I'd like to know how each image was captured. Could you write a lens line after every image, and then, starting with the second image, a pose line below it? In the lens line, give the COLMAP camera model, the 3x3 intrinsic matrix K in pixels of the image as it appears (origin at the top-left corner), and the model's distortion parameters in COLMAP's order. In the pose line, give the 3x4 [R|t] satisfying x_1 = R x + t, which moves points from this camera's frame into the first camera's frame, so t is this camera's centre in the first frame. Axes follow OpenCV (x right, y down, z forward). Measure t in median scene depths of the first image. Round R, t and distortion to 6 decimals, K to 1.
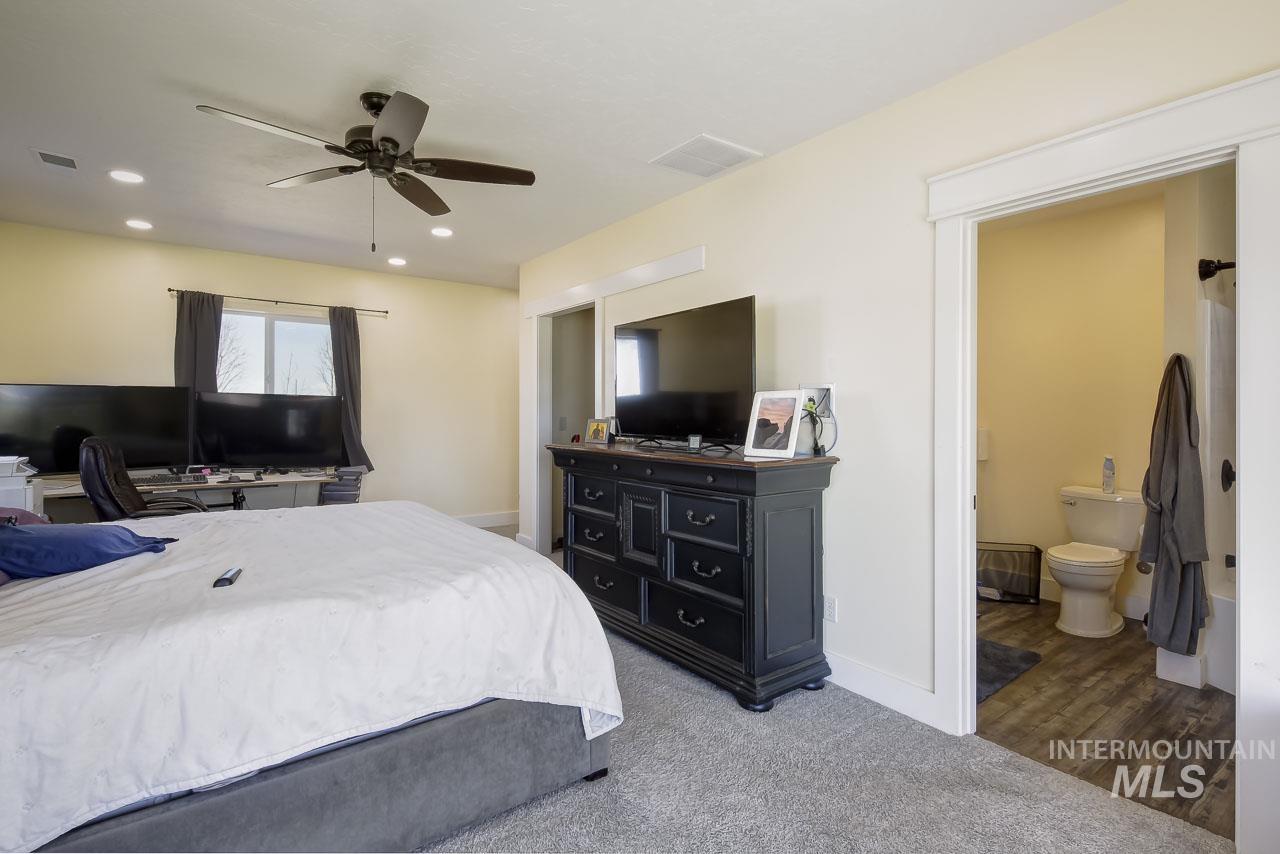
lens RADIAL K [[605.4, 0, 635.1], [0, 605.4, 419.6], [0, 0, 1]] dist [0.001647, 0.000312]
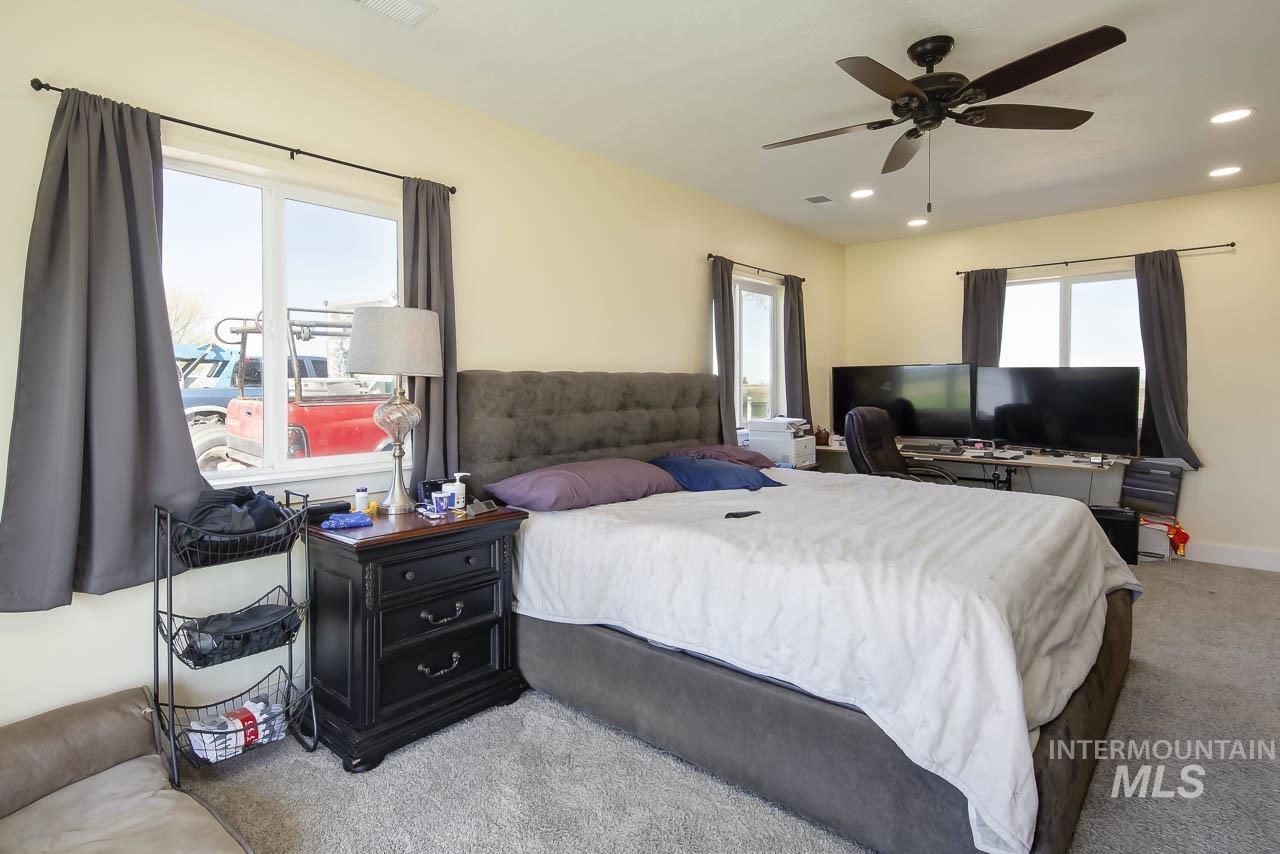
lens RADIAL K [[639.4, 0, 598.9], [0, 639.4, 404.2], [0, 0, 1]] dist [0.001939, 0.000313]
pose [[0.179817, 0.023210, -0.983426, 0.232525], [-0.010769, 0.999708, 0.021625, -0.000459], [0.983641, 0.006702, 0.180015, 0.174799]]
